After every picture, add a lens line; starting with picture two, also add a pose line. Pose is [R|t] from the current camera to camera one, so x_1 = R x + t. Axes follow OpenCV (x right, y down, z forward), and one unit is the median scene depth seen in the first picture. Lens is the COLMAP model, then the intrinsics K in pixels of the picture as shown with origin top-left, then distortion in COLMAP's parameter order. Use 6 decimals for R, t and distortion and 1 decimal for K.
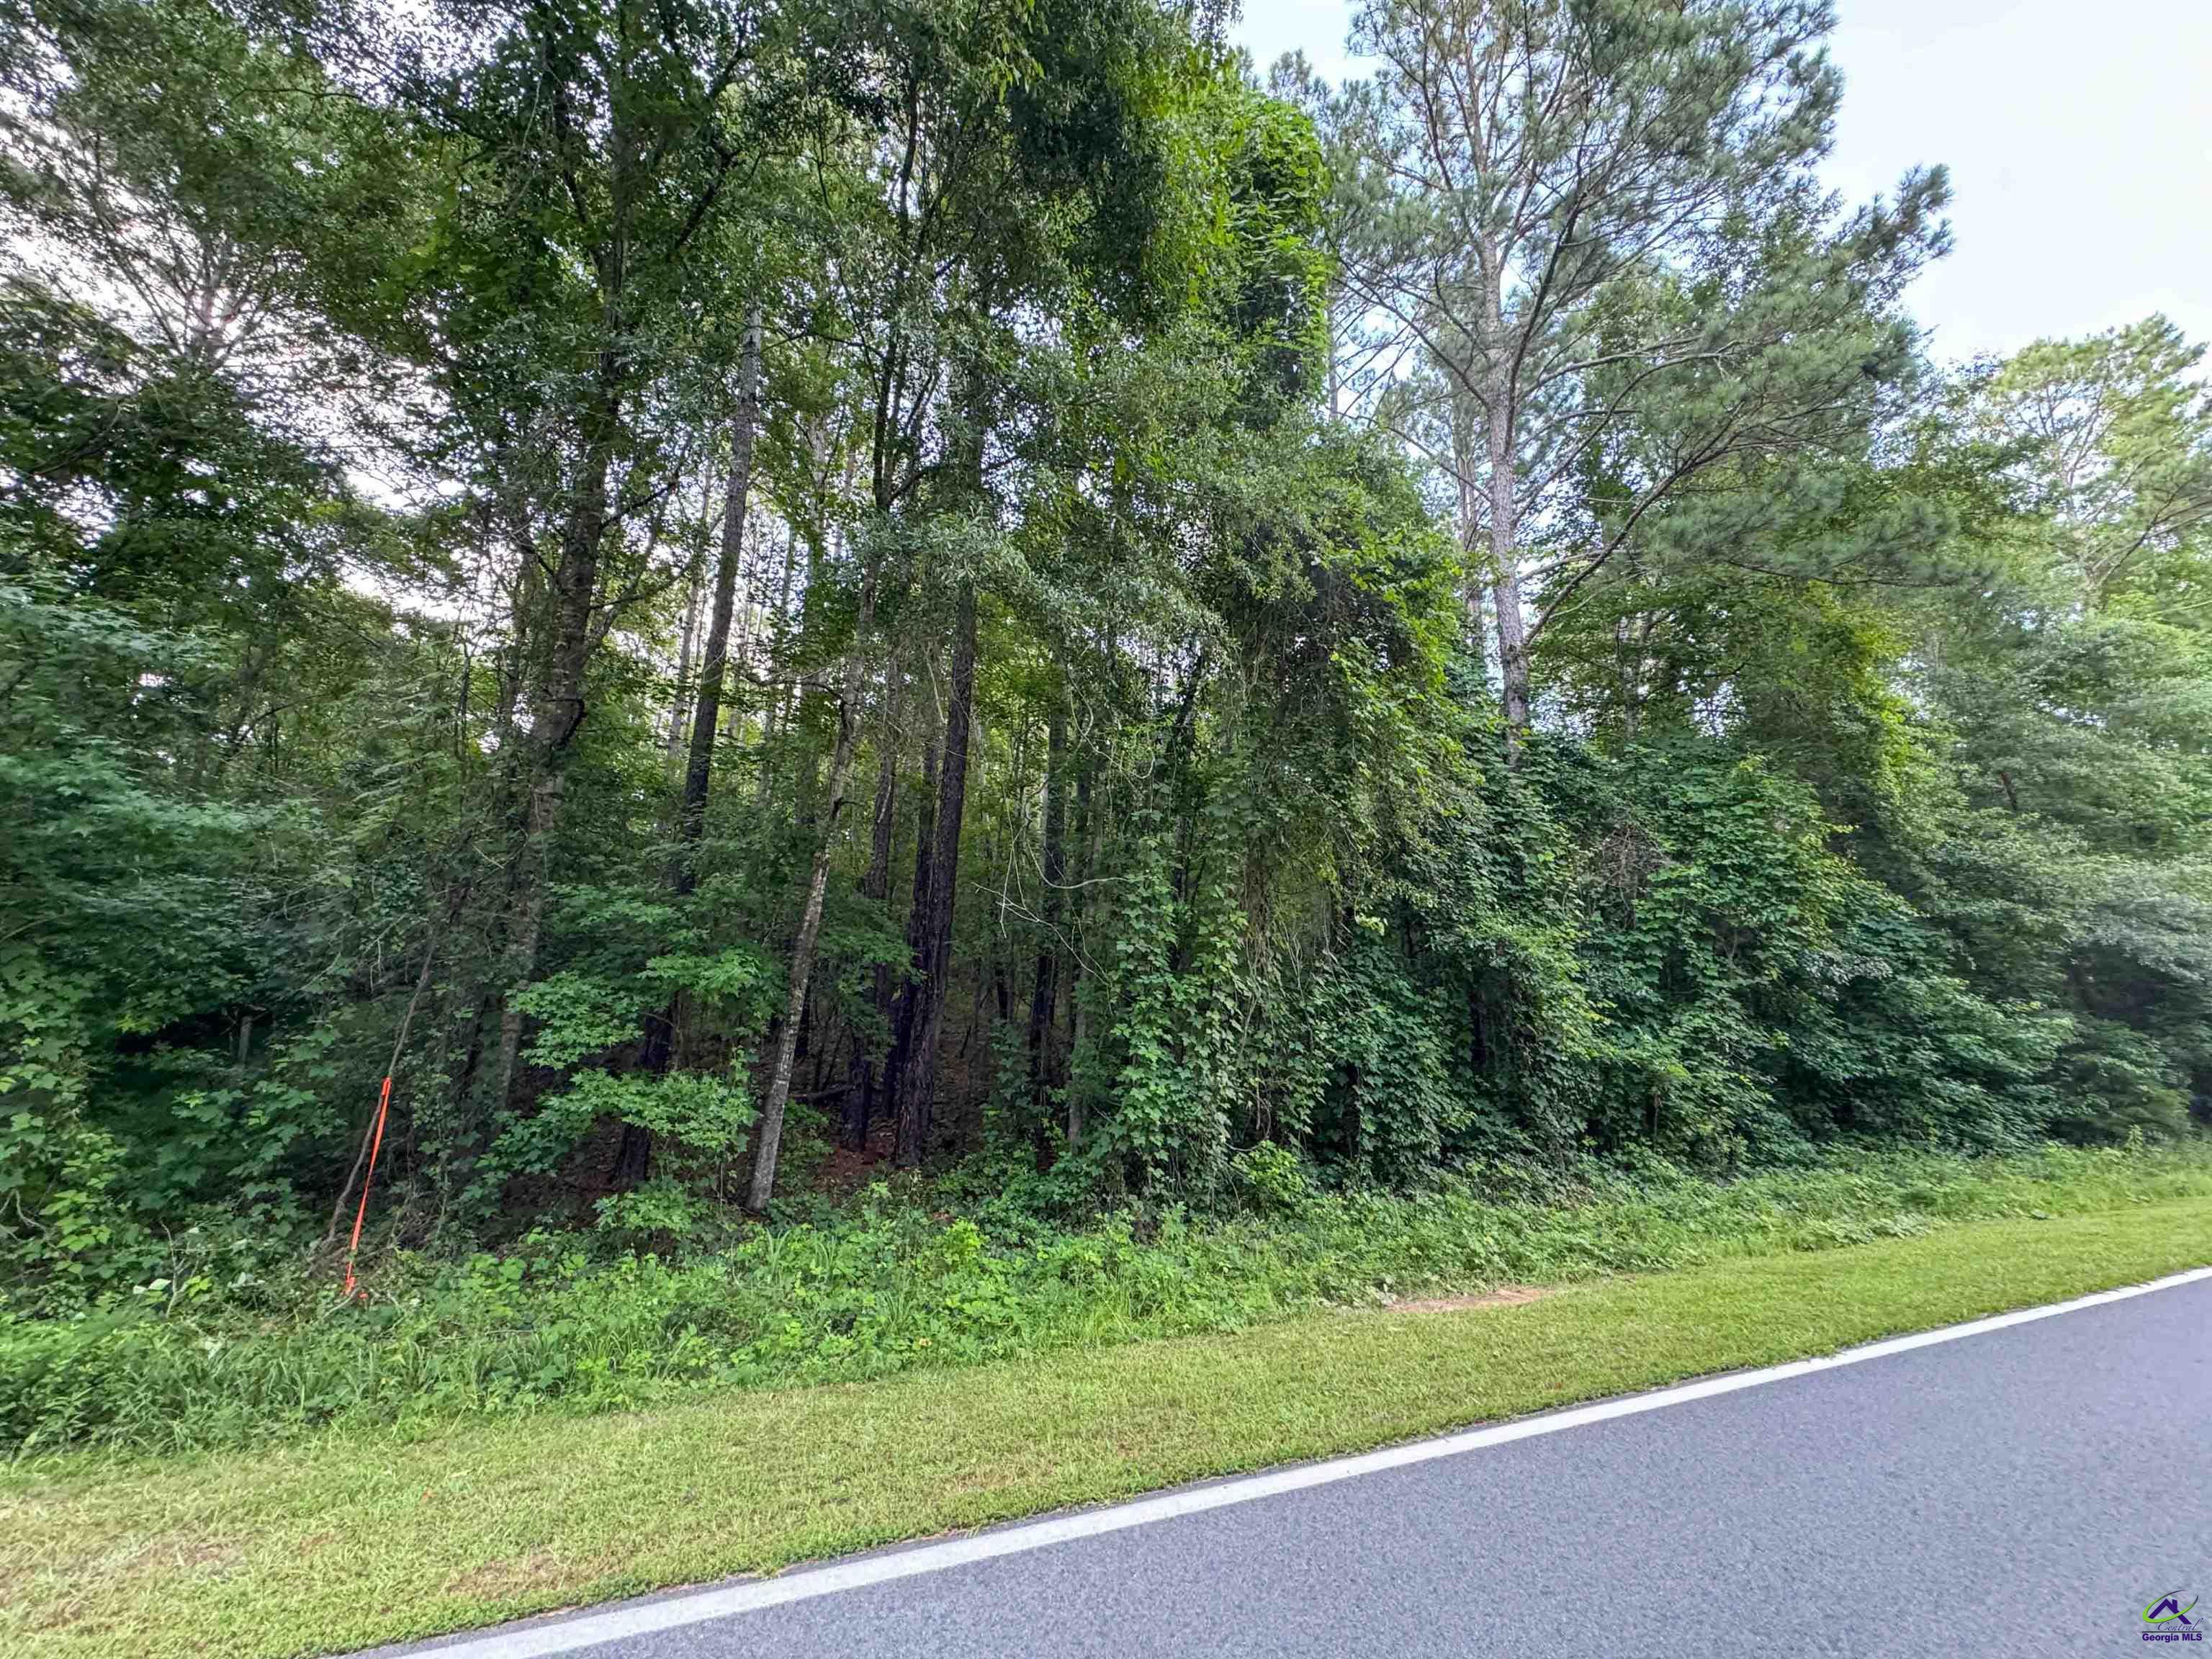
lens RADIAL K [[886.8, 0, 1106.2], [0, 886.8, 830.4], [0, 0, 1]] dist [-0.006134, 0.000064]
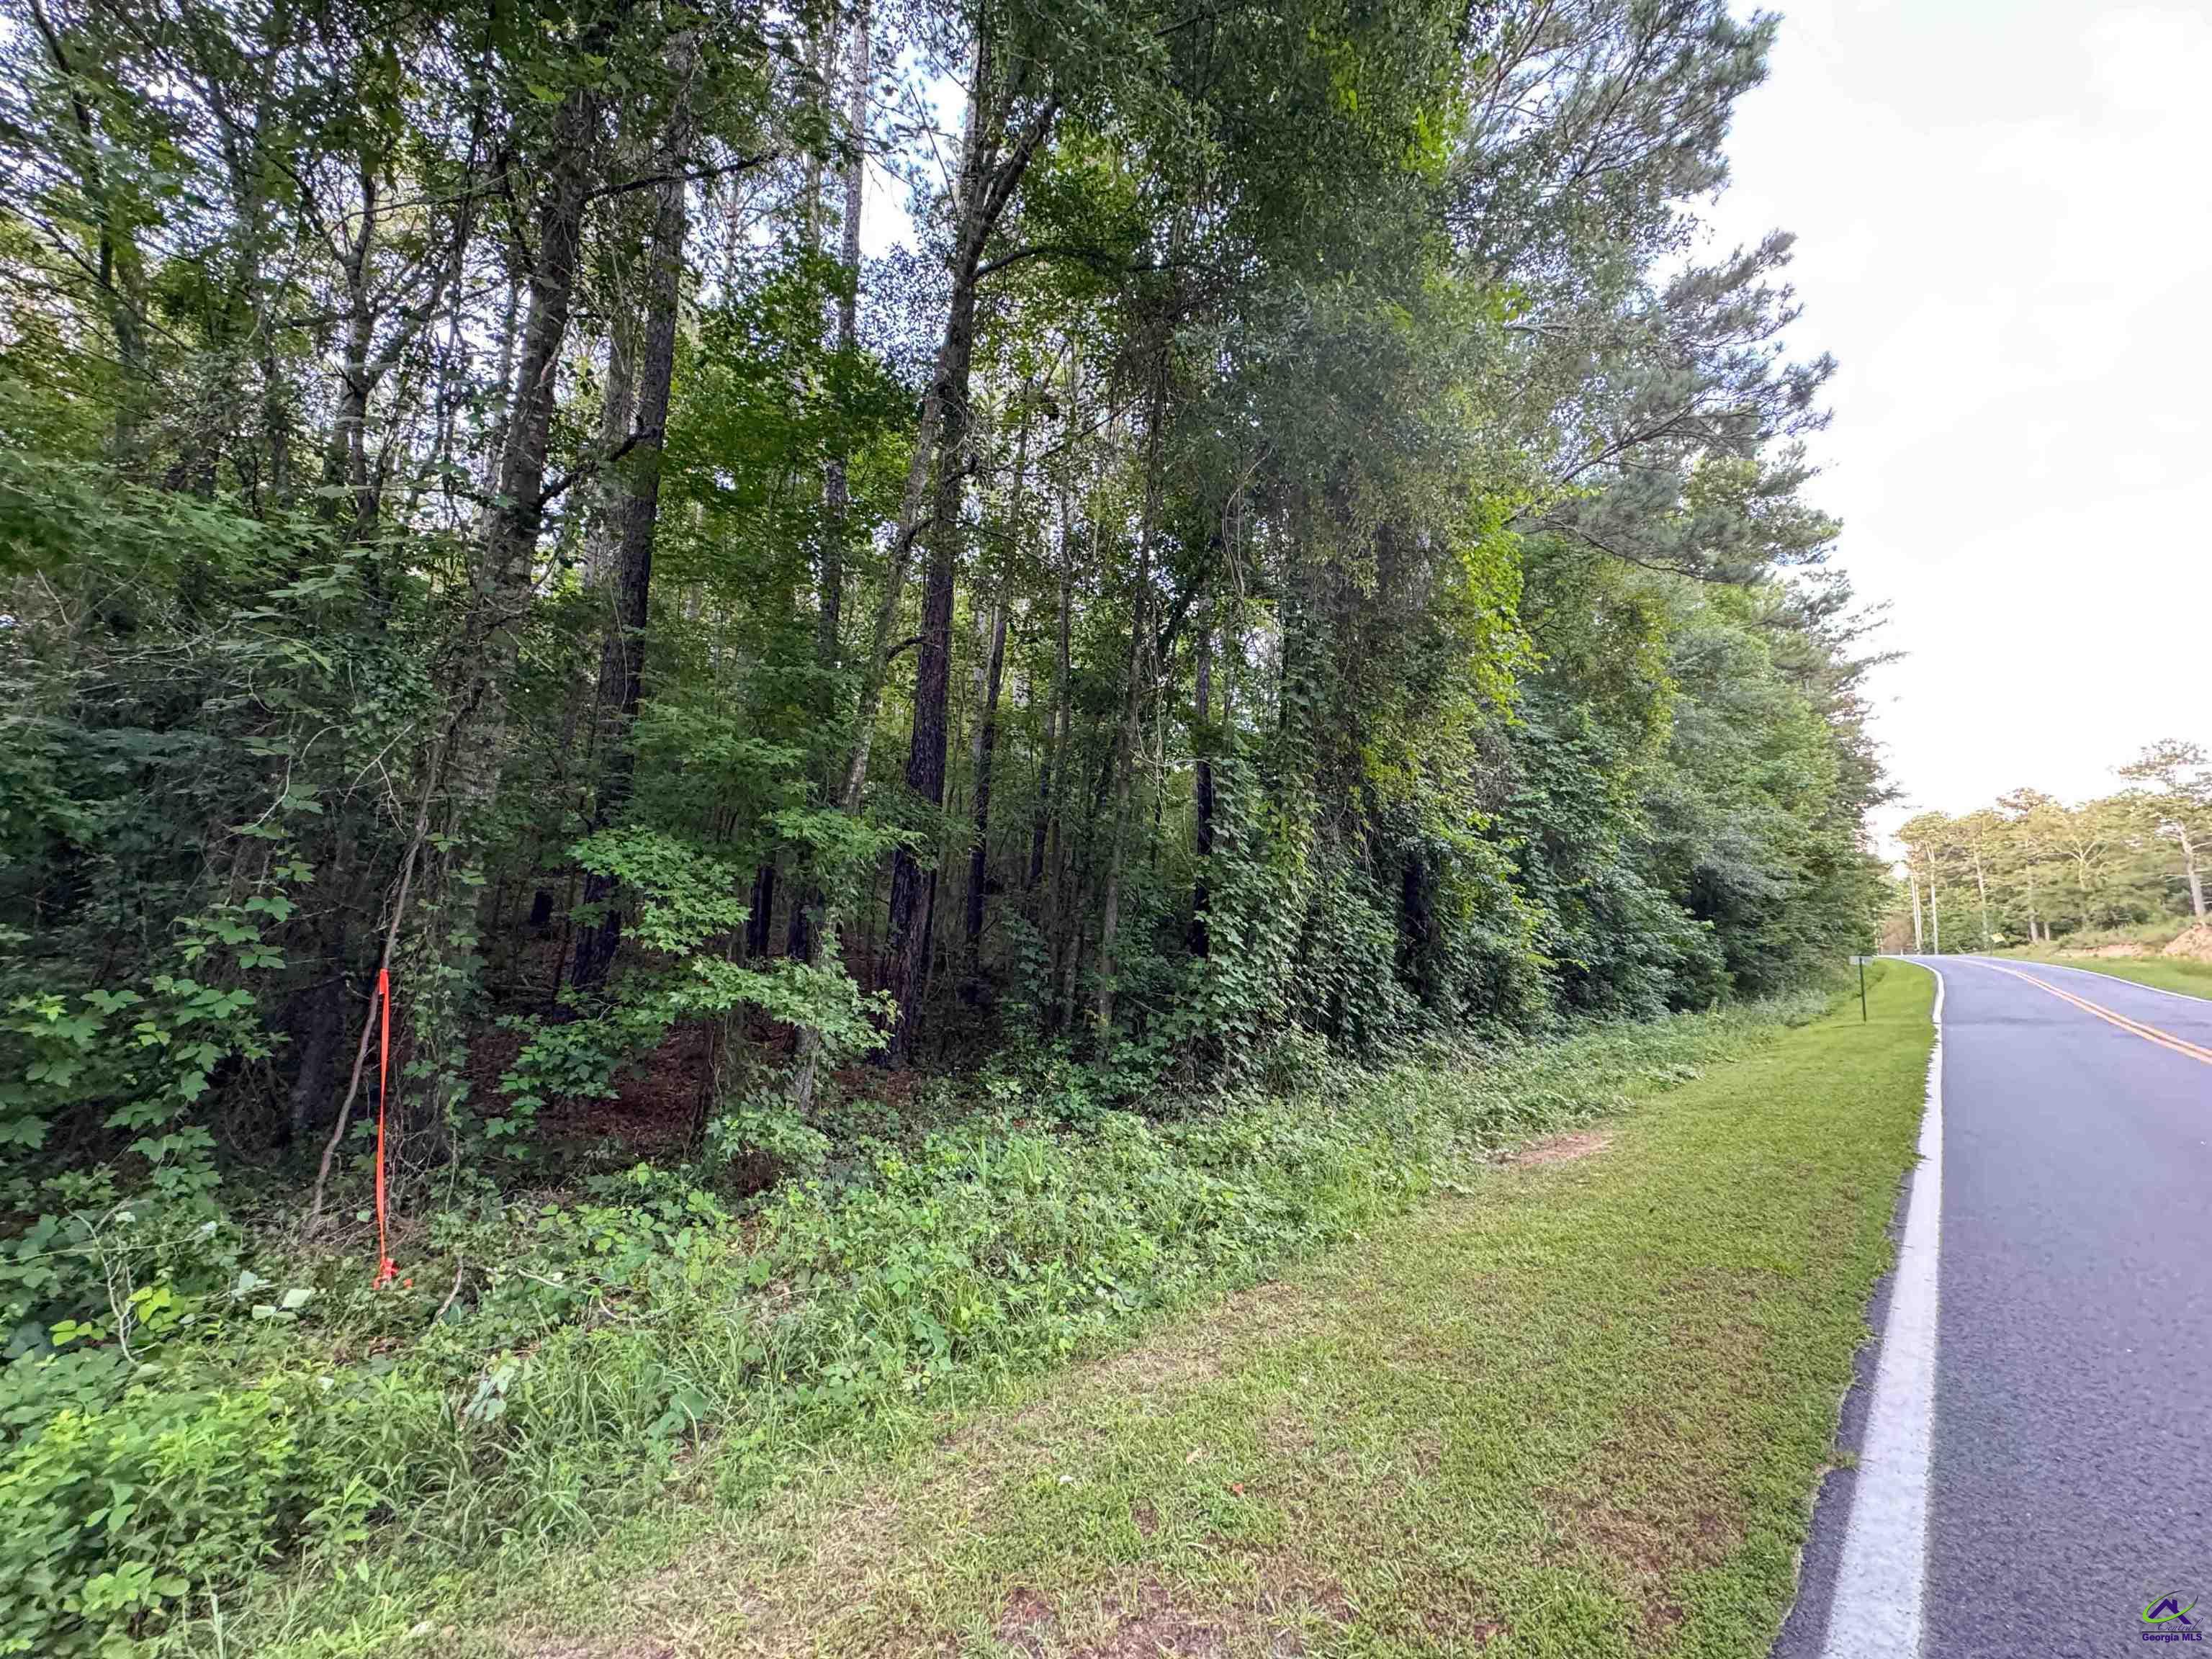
lens RADIAL K [[886.8, 0, 1106.1], [0, 886.8, 830.8], [0, 0, 1]] dist [-0.006134, 0.000064]
pose [[0.925016, 0.047942, 0.376890, -0.449562], [-0.087468, 0.992232, 0.088459, 0.056084], [-0.369721, -0.114792, 0.922024, 0.157458]]
